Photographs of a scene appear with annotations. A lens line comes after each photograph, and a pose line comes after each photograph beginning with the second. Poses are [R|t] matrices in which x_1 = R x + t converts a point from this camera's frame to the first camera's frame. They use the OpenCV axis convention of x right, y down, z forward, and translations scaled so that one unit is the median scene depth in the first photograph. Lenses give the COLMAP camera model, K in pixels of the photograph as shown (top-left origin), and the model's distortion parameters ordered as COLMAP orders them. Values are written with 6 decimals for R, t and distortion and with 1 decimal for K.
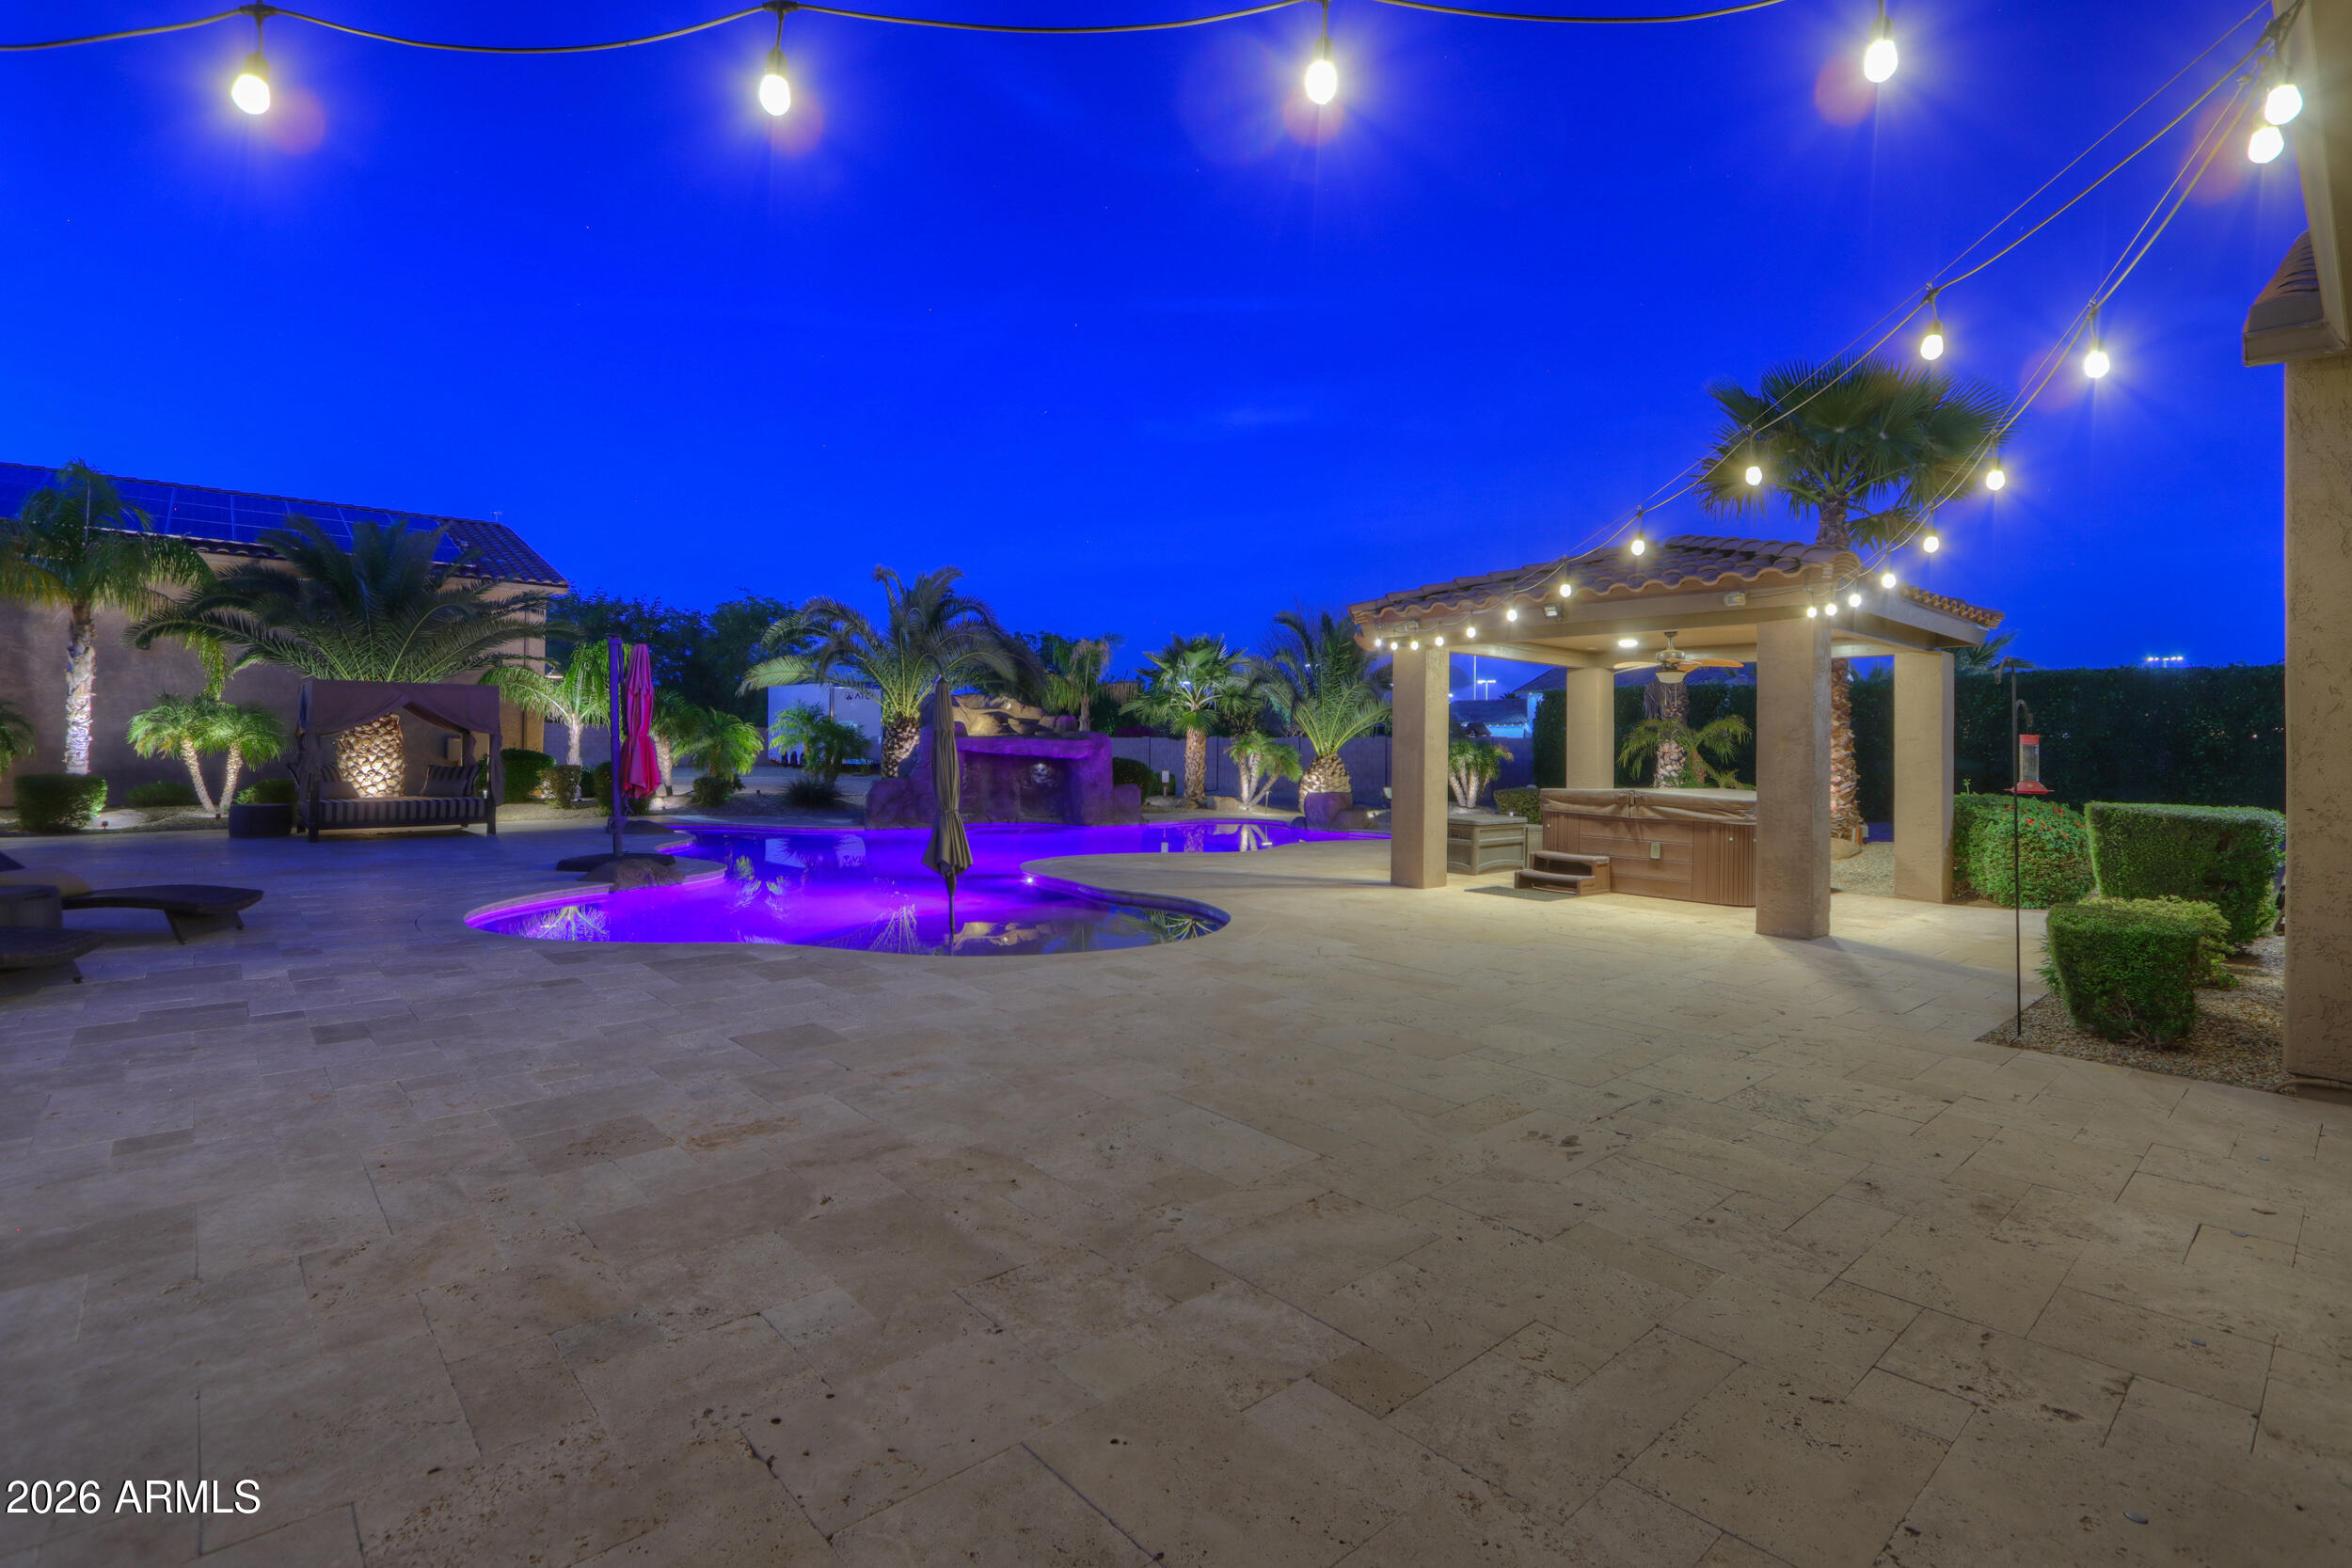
lens RADIAL K [[1105.3, 0, 1176.1], [0, 1105.3, 785.6], [0, 0, 1]] dist [-0.011535, 0.000074]
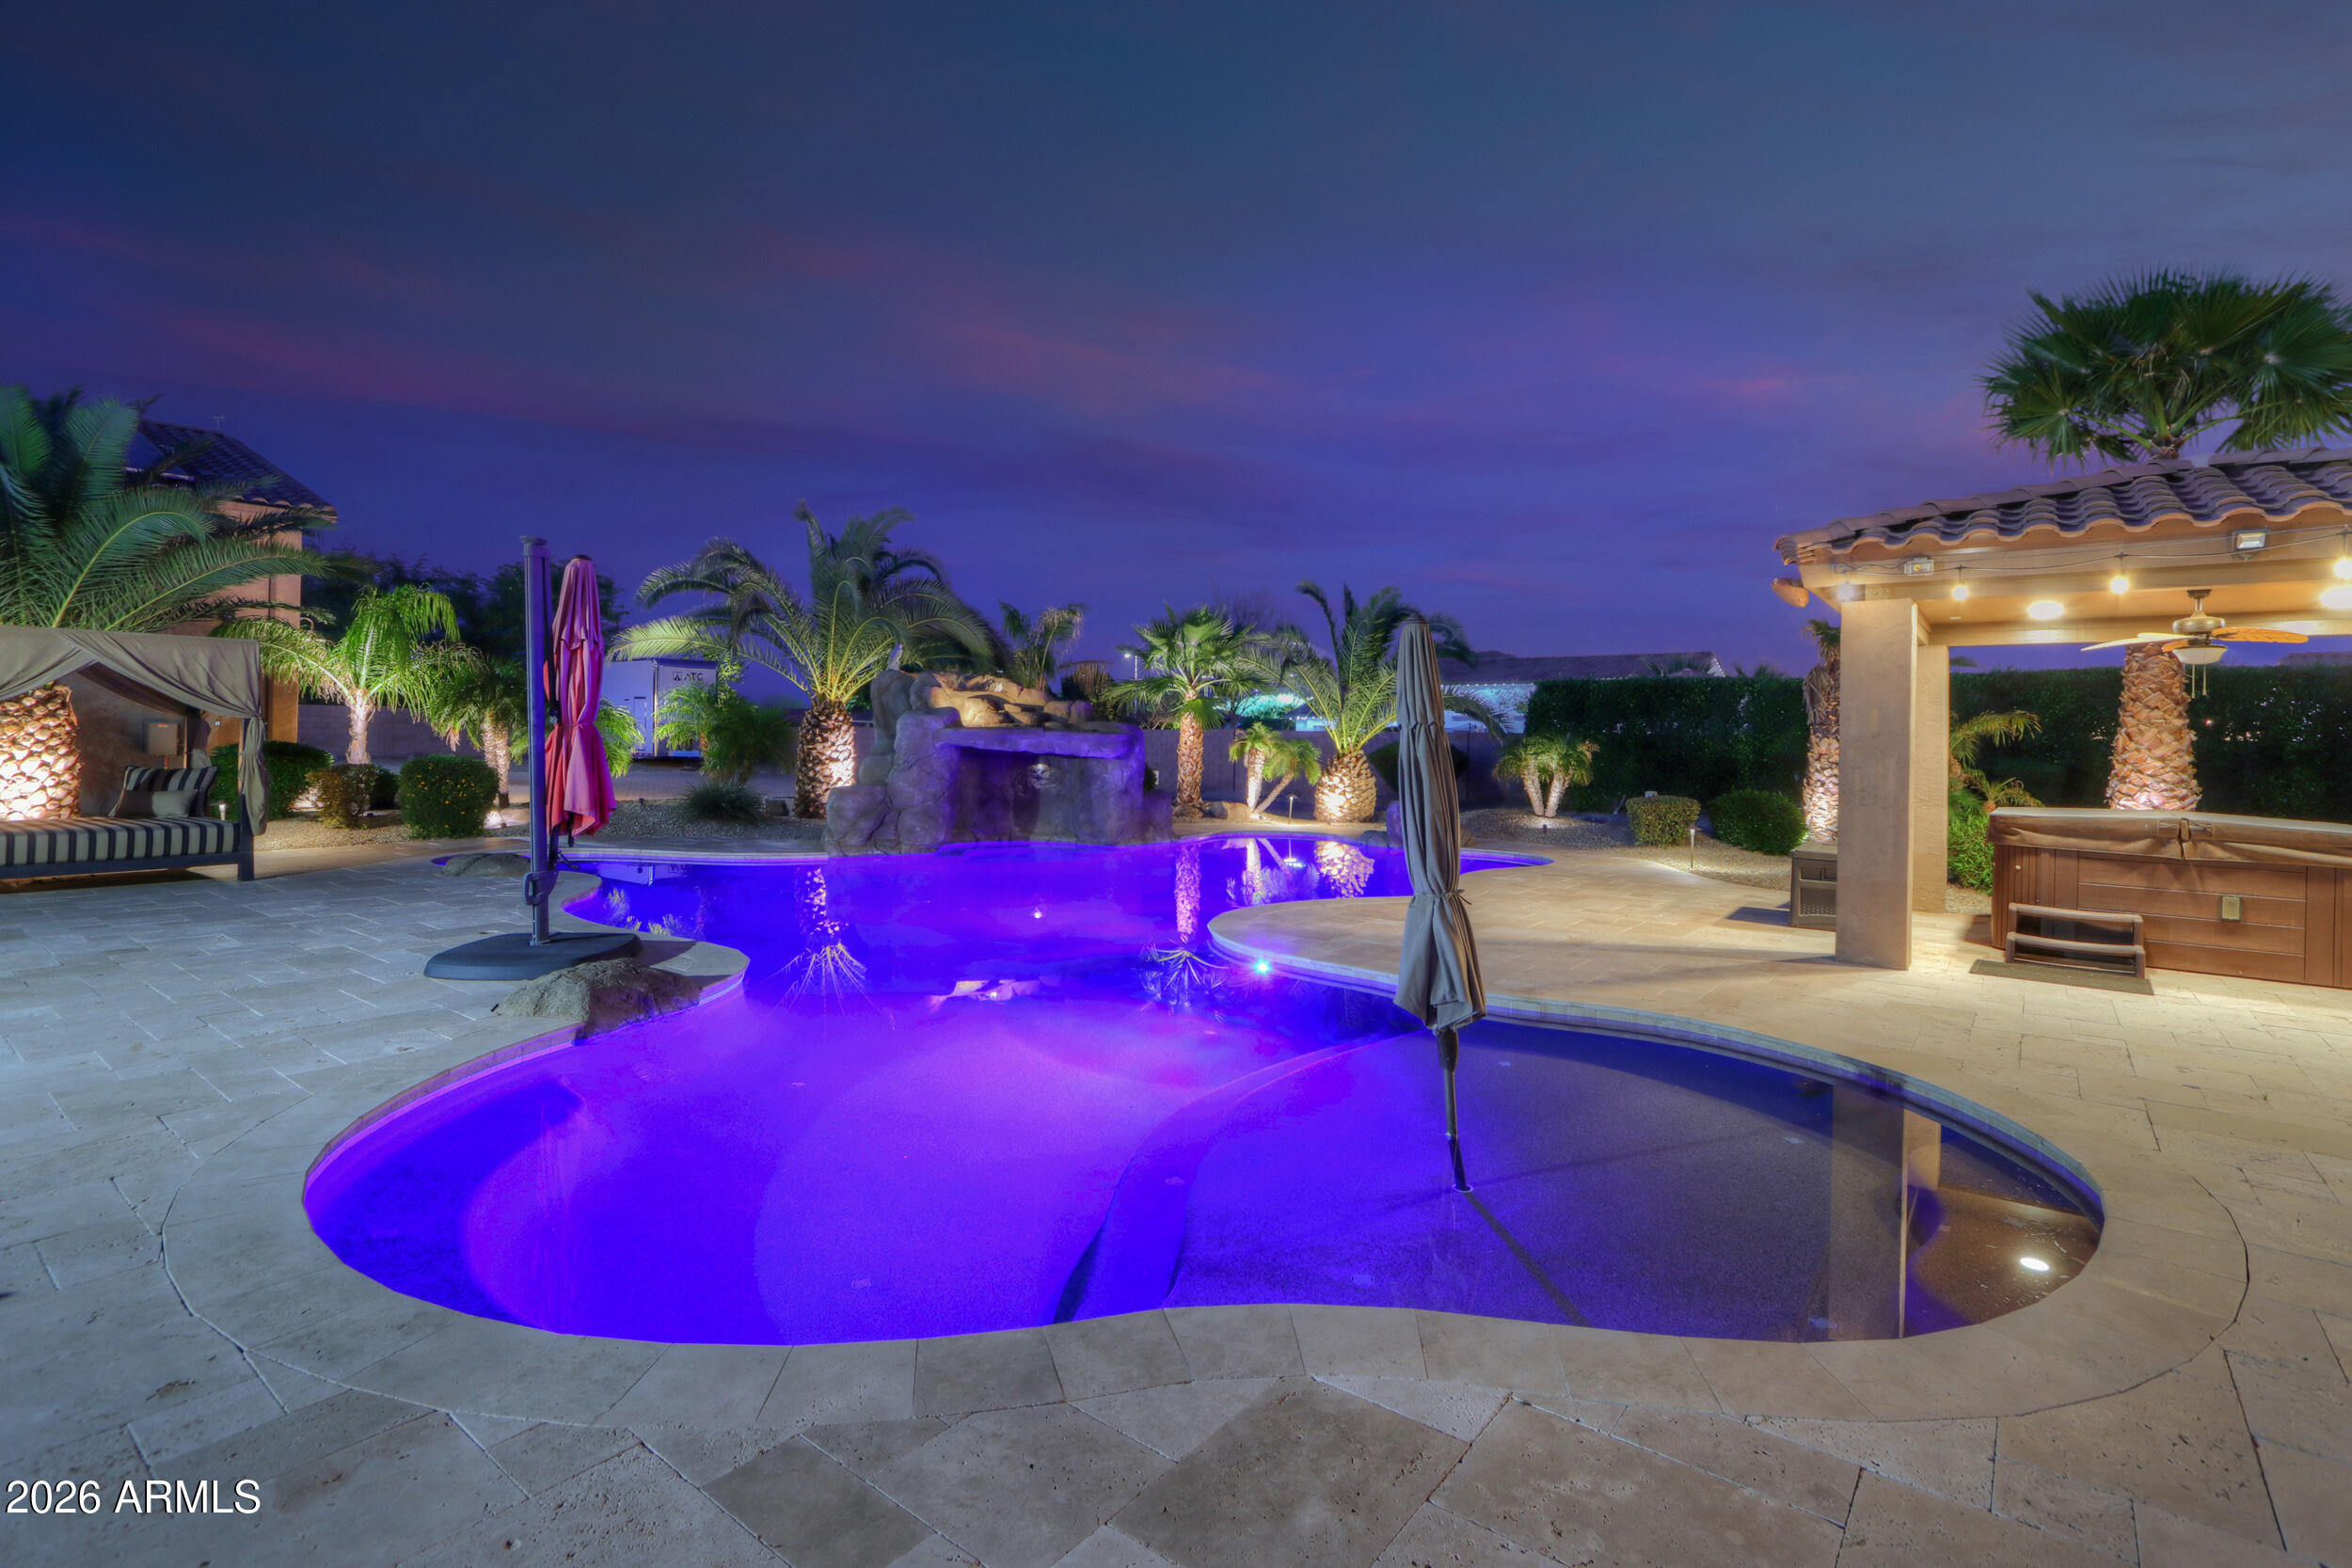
lens RADIAL K [[1105.3, 0, 1175.7], [0, 1105.3, 776.5], [0, 0, 1]] dist [-0.011535, 0.000074]
pose [[0.983770, 0.000700, 0.179433, -0.166849], [-0.000767, 1.000000, 0.000301, -0.011228], [-0.179433, -0.000434, 0.983770, 0.230220]]
